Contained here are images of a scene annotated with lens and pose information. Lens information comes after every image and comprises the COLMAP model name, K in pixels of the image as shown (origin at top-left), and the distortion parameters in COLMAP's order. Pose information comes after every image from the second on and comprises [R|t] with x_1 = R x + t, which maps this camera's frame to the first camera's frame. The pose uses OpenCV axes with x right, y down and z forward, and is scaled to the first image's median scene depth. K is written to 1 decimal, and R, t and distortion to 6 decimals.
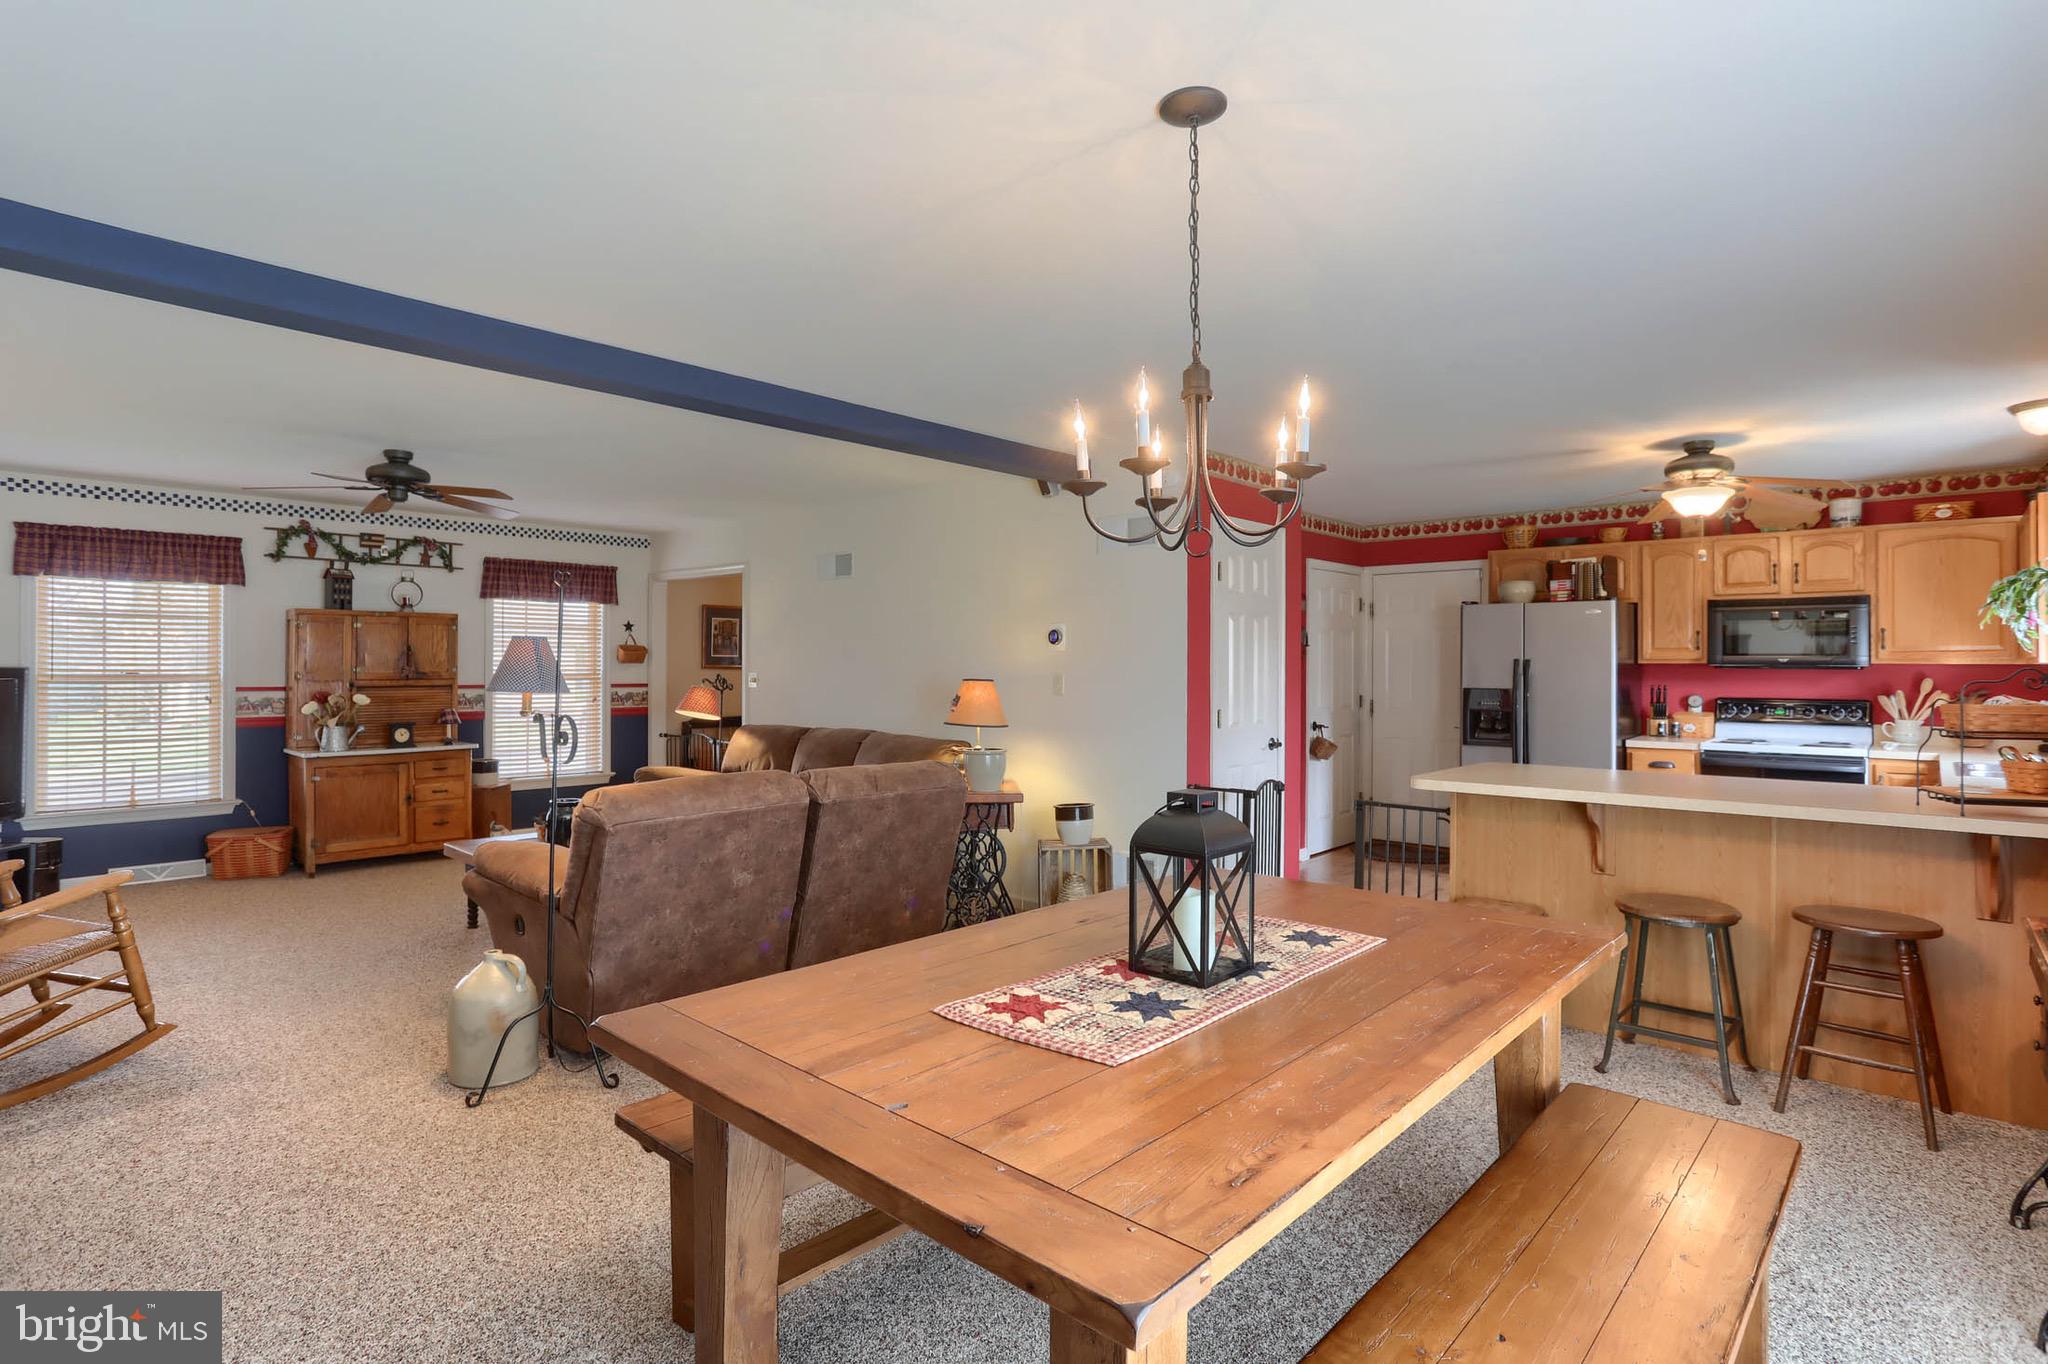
lens RADIAL K [[1022.1, 0, 1029.3], [0, 1022.1, 662.3], [0, 0, 1]] dist [-0.057190, 0.033365]
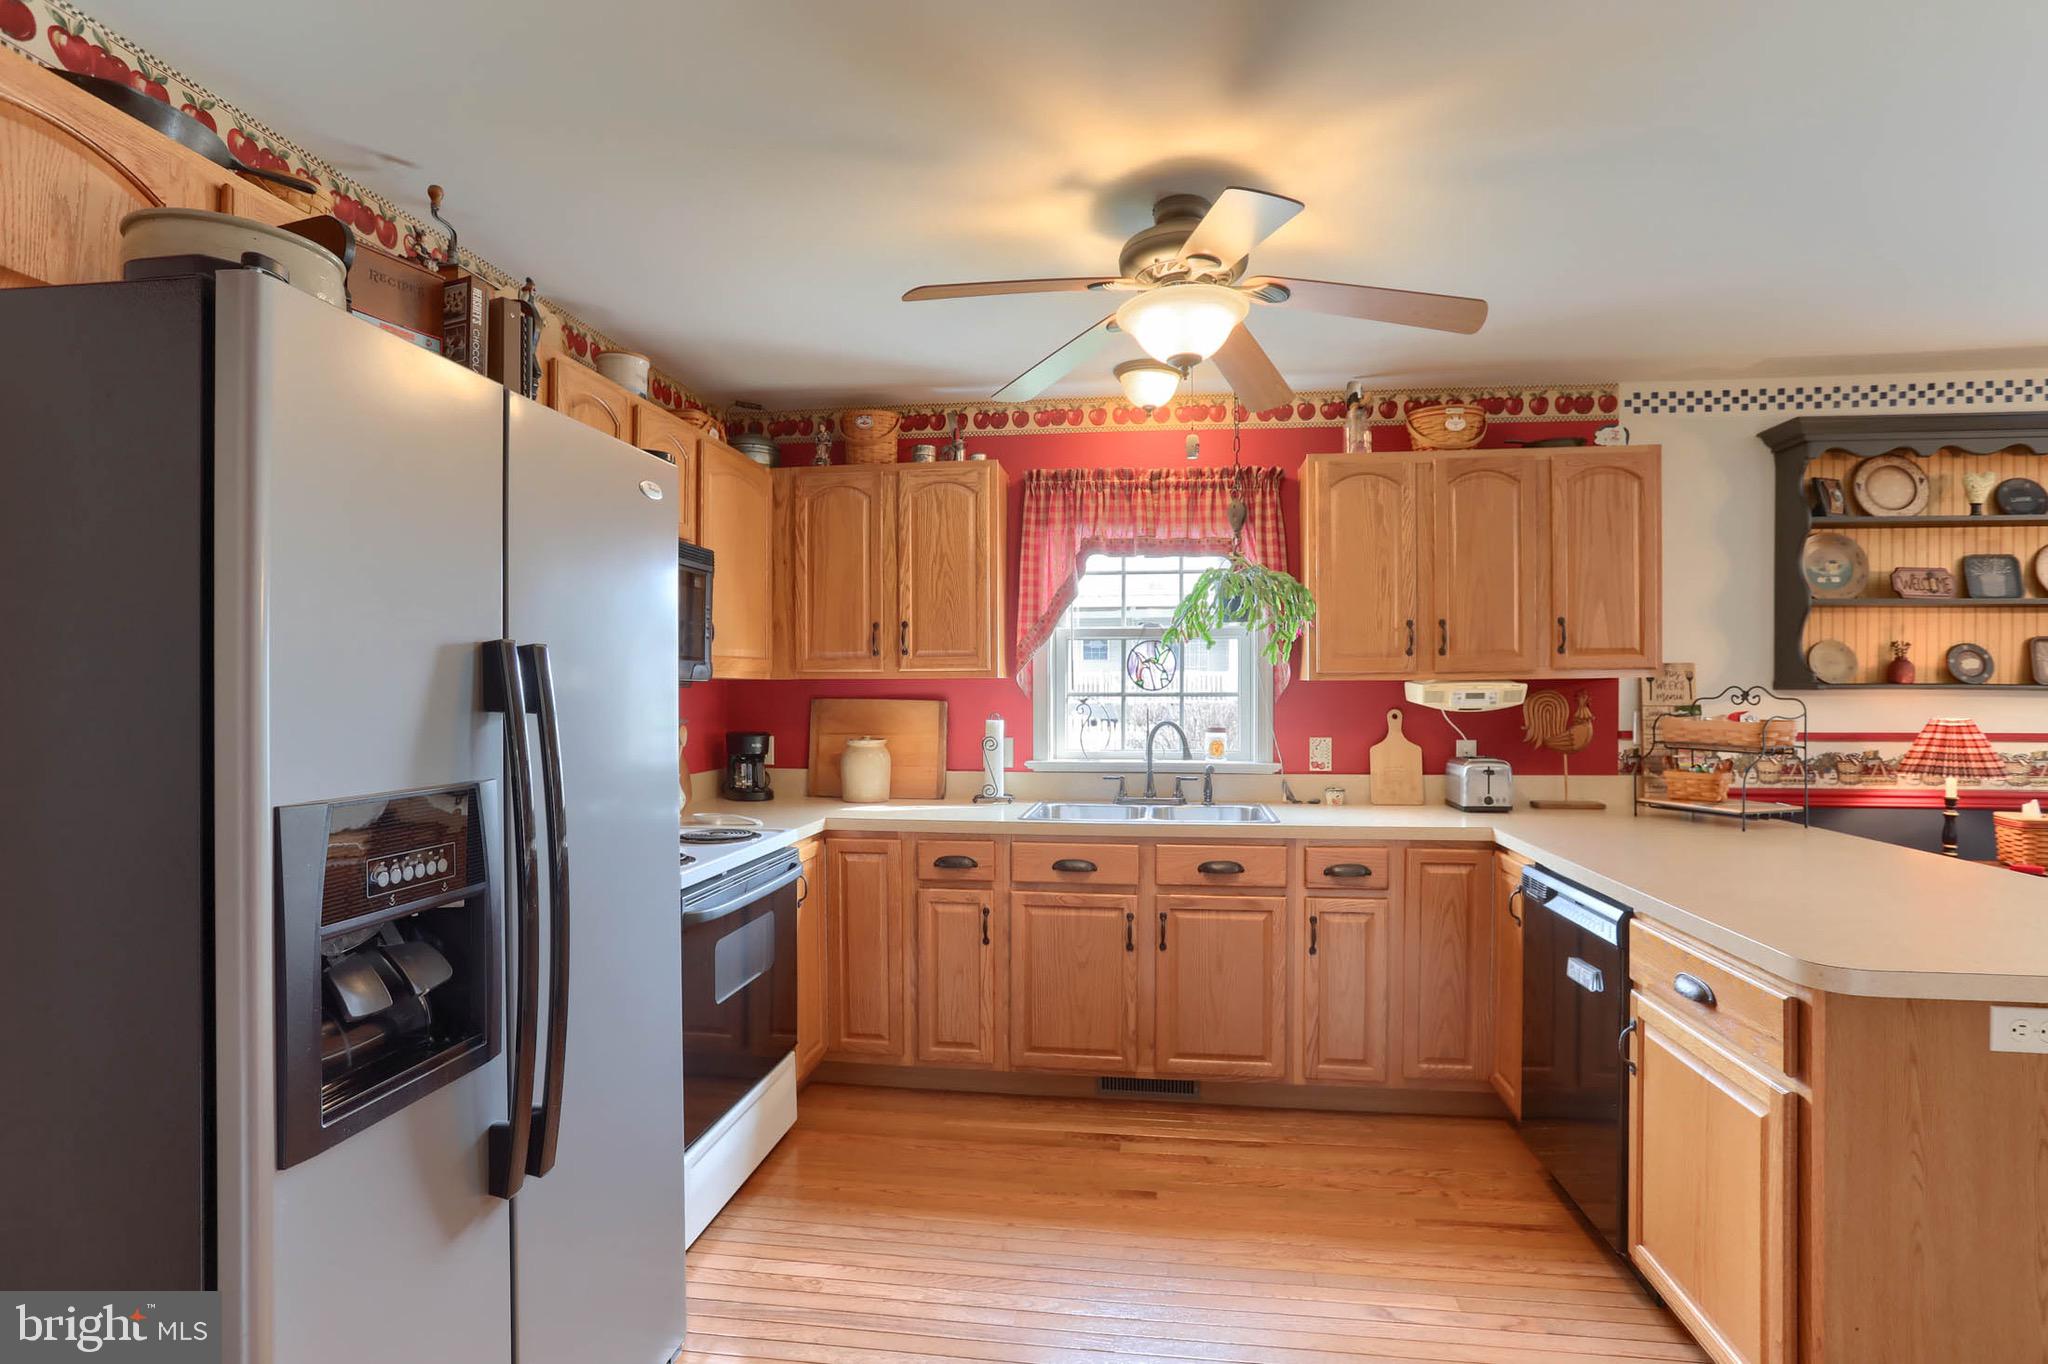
lens RADIAL K [[1034.1, 0, 1024.0], [0, 1034.1, 682.0], [0, 0, 1]] dist [-0.064877, 0.037761]
pose [[-0.565351, 0.001686, 0.824849, 0.259277], [-0.006193, 0.999961, -0.006290, 0.006611], [-0.824827, -0.008664, -0.565319, 1.115207]]
